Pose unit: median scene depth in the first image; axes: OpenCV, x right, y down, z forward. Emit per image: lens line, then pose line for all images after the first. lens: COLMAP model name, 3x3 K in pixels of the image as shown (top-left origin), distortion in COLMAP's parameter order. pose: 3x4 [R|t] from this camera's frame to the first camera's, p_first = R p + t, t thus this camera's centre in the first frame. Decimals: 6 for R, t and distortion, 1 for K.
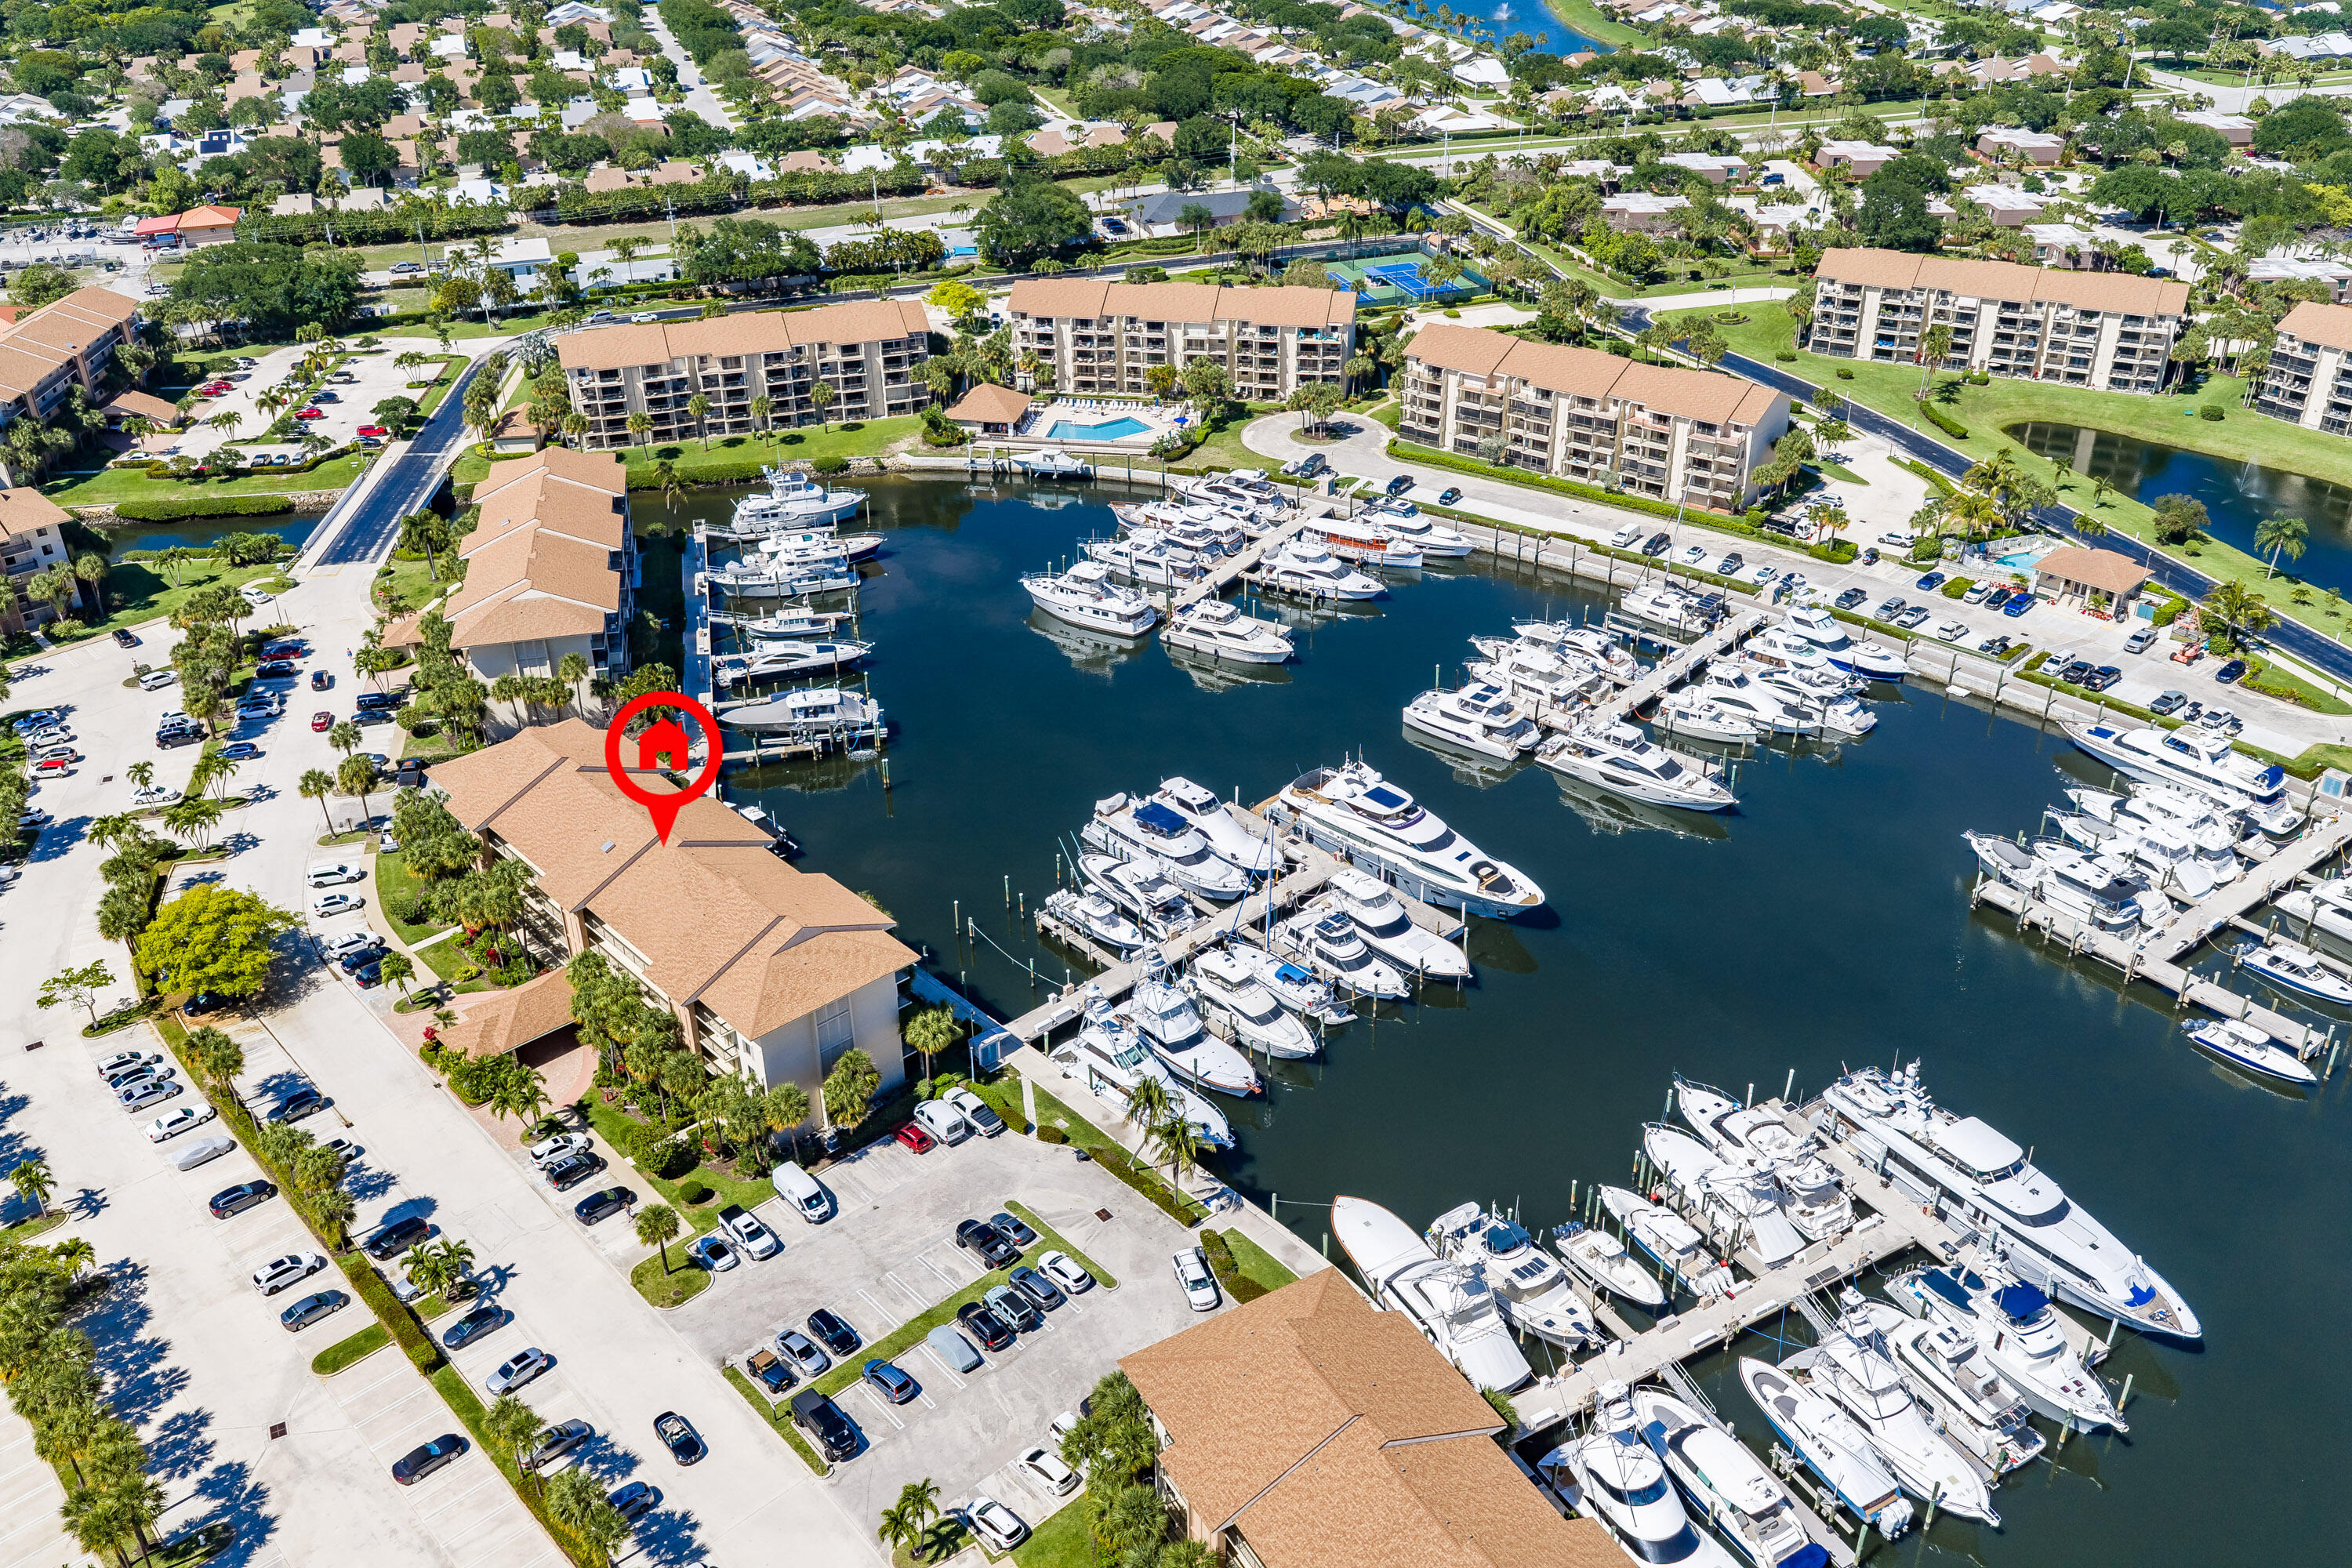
lens RADIAL K [[1943.9, 0, 1177.0], [0, 1943.9, 781.5], [0, 0, 1]] dist [0.020682, -0.033330]
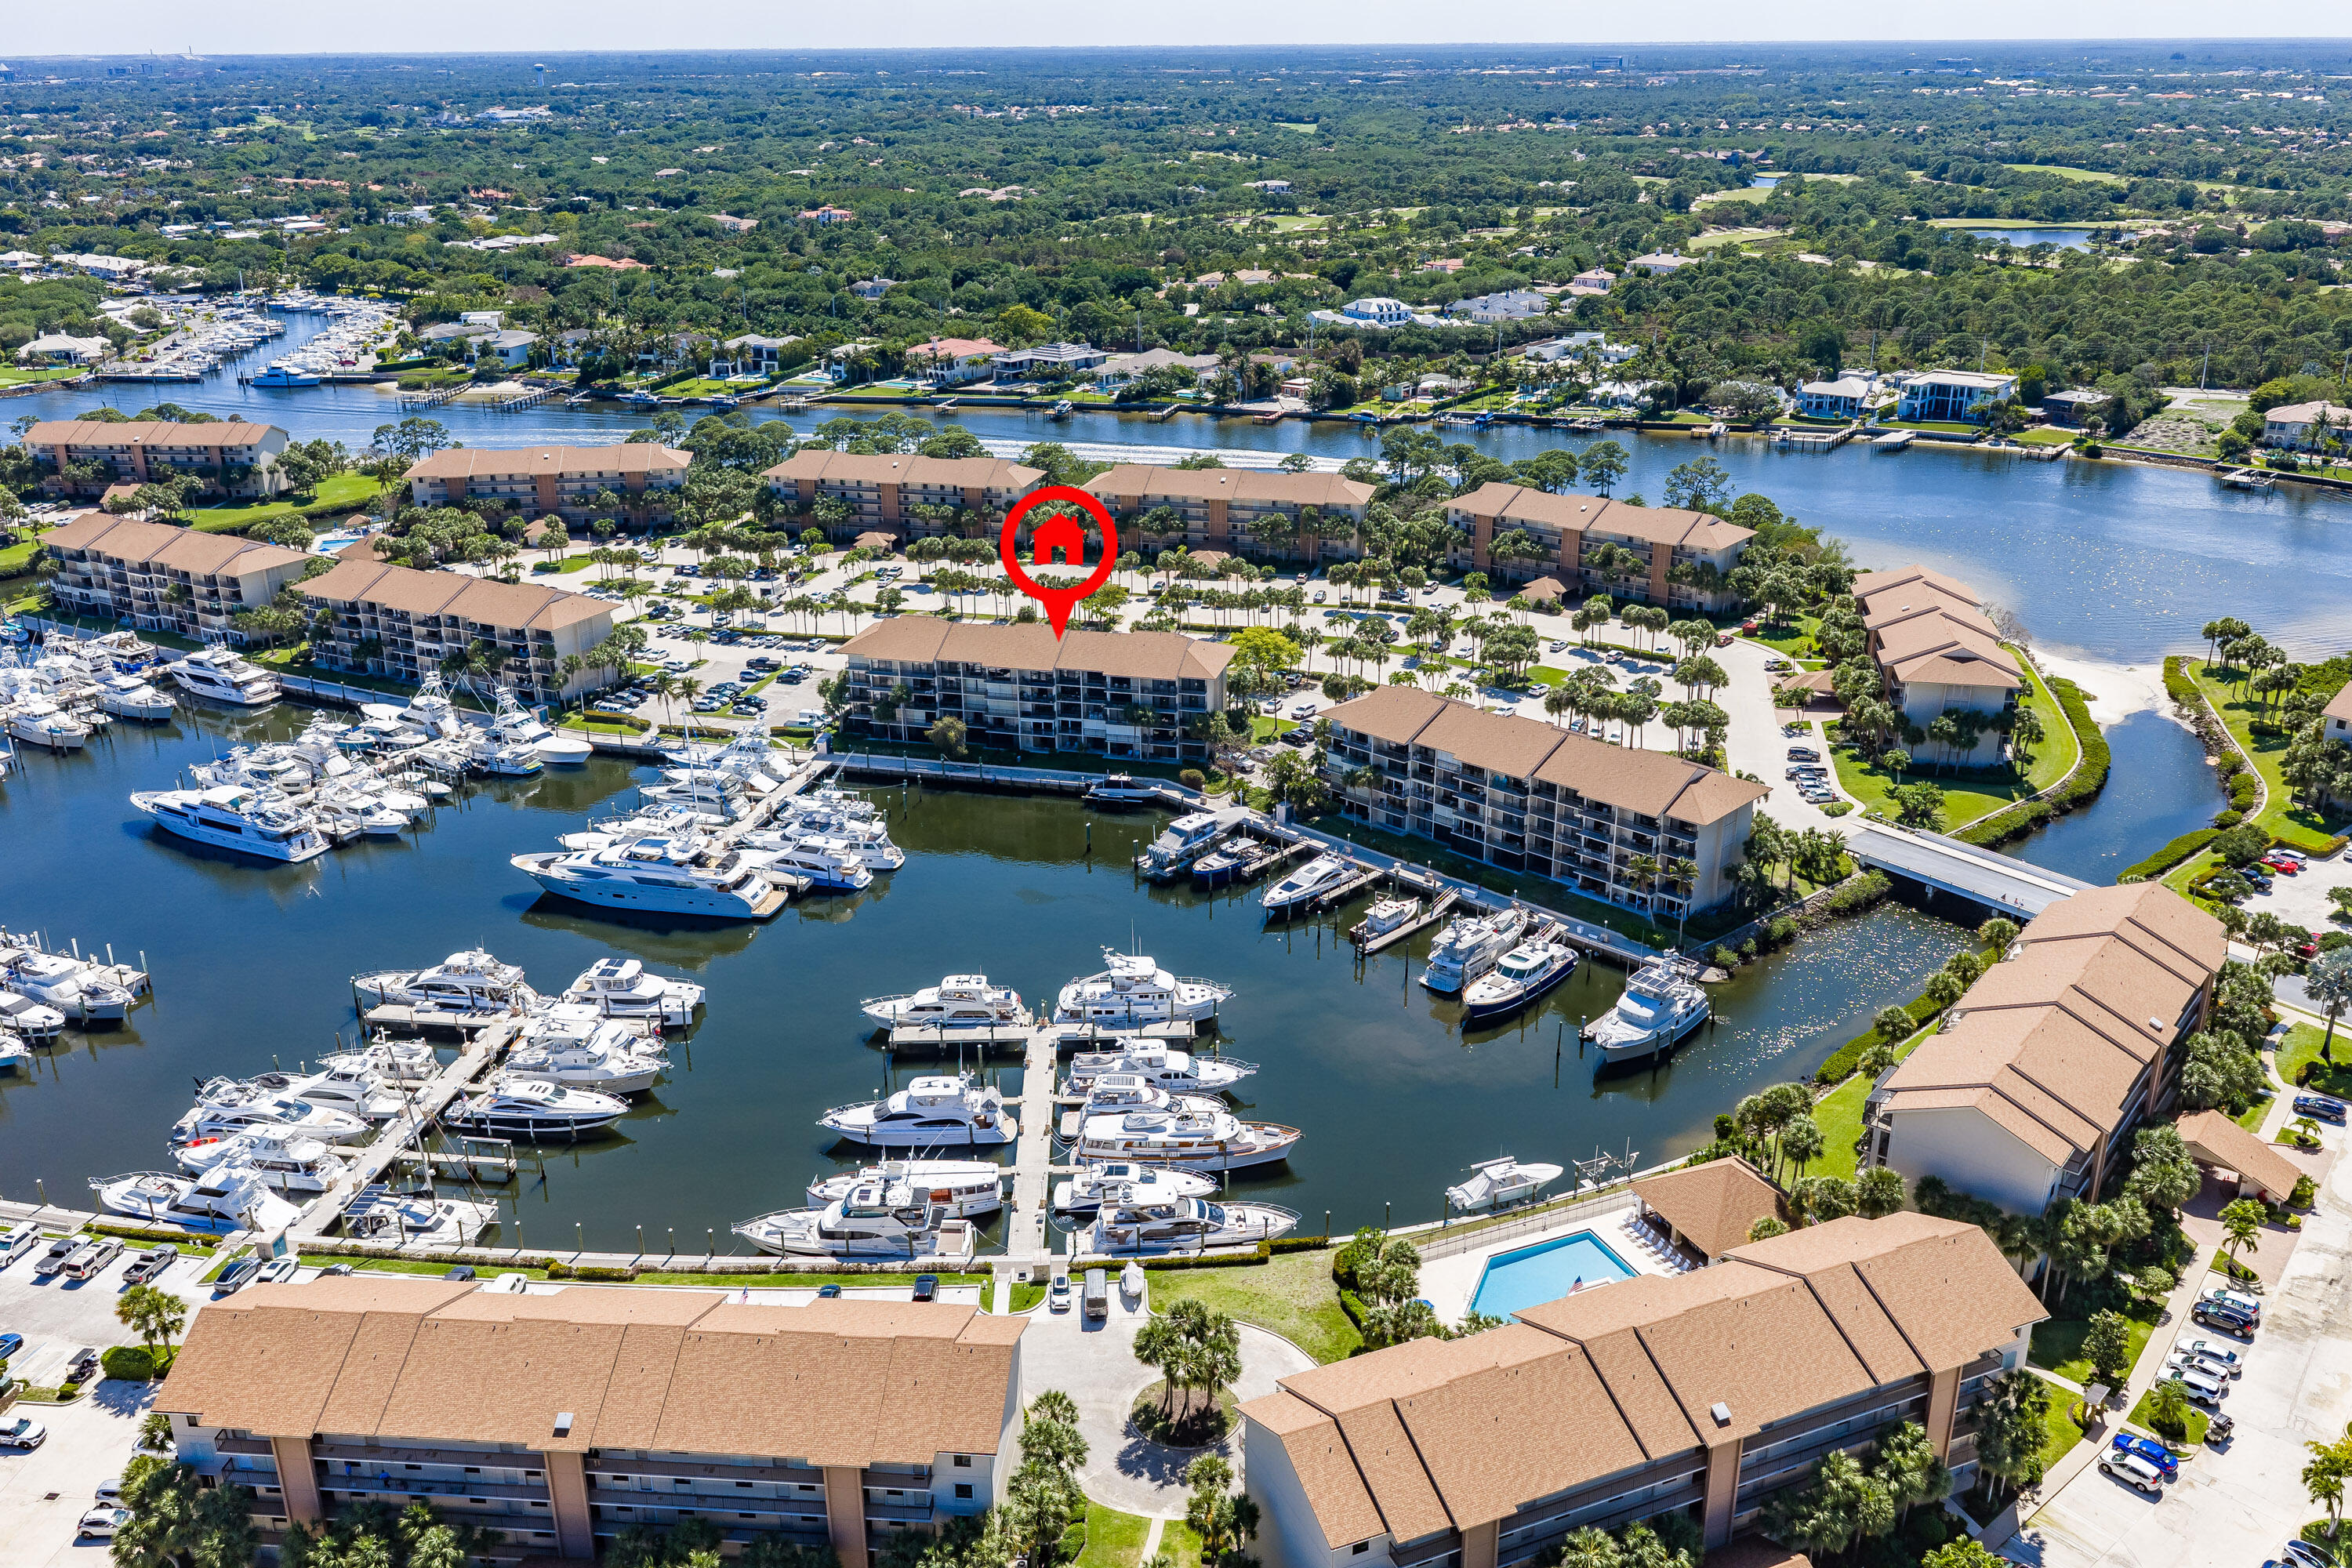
lens RADIAL K [[1943.9, 0, 1168.5], [0, 1943.9, 781.4], [0, 0, 1]] dist [0.020682, -0.033330]
pose [[-0.838467, 0.212865, -0.501659, 0.290229], [-0.251810, 0.665048, 0.703067, -0.632302], [0.483286, 0.715821, -0.504019, 1.143266]]
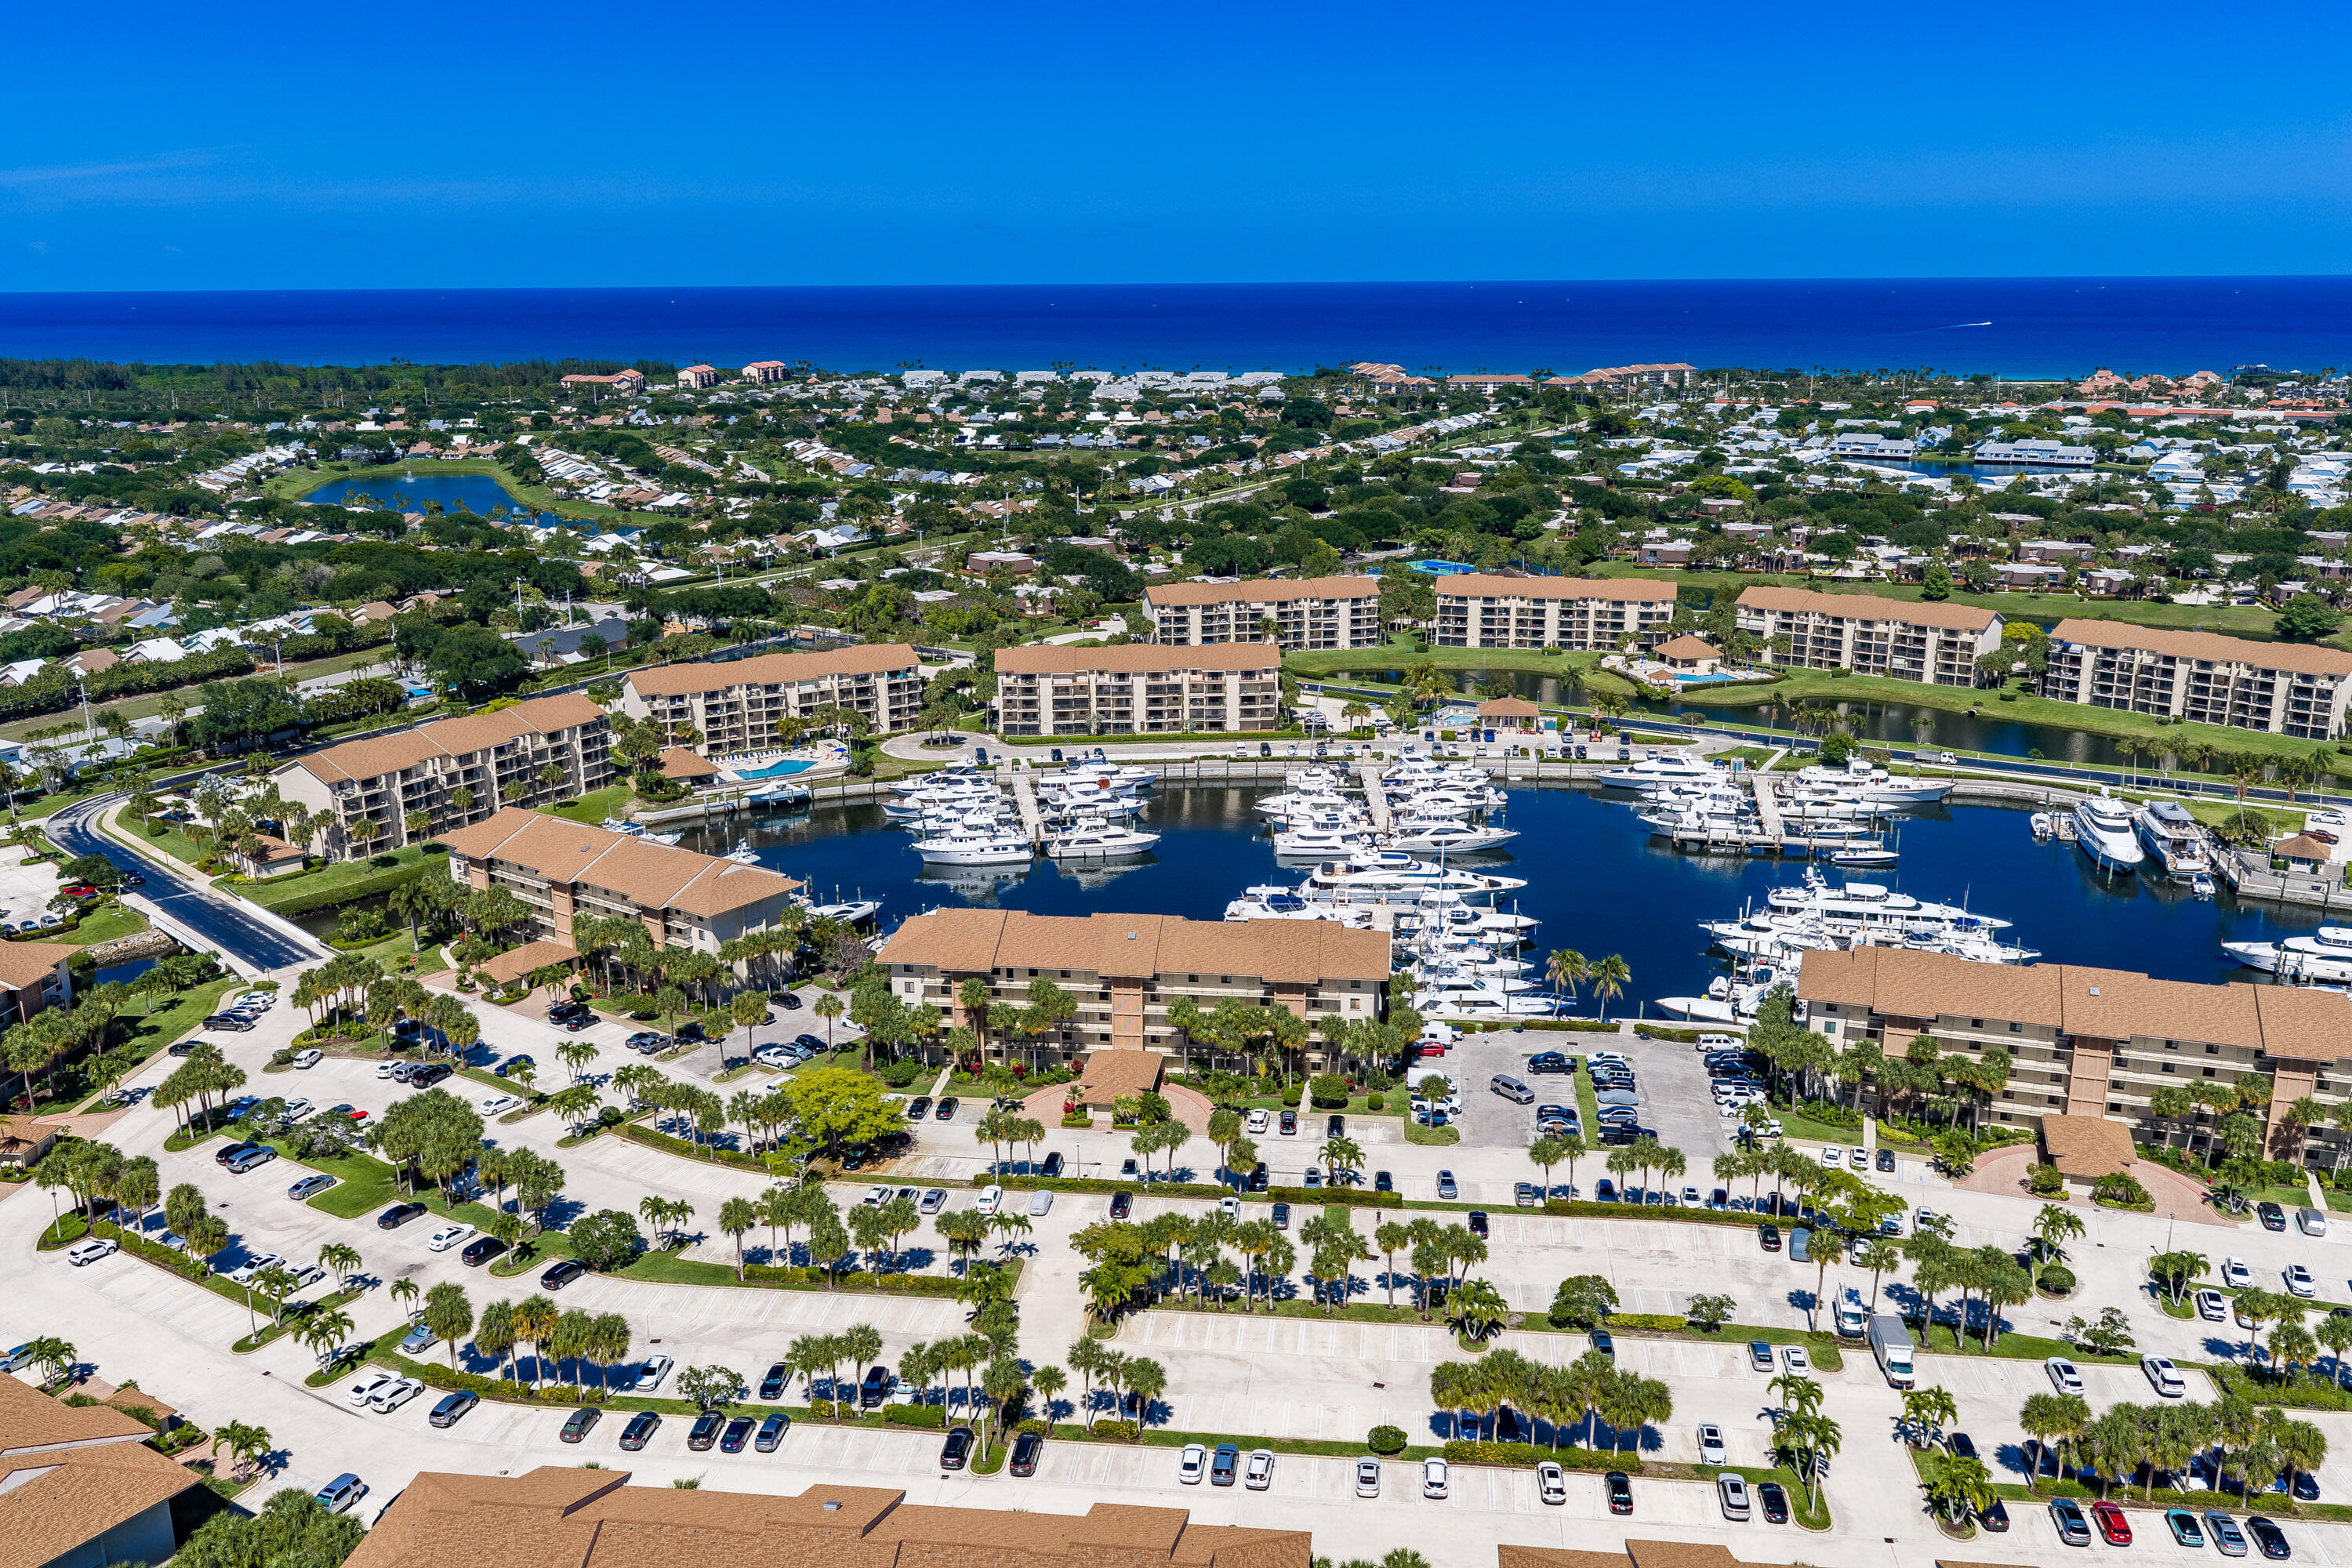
lens RADIAL K [[1943.9, 0, 1179.5], [0, 1943.9, 781.1], [0, 0, 1]] dist [0.020682, -0.033330]
pose [[0.759156, -0.156229, 0.631882, -0.609919], [0.317874, 0.936120, -0.150451, 0.081073], [-0.568013, 0.315075, 0.760322, -0.029091]]
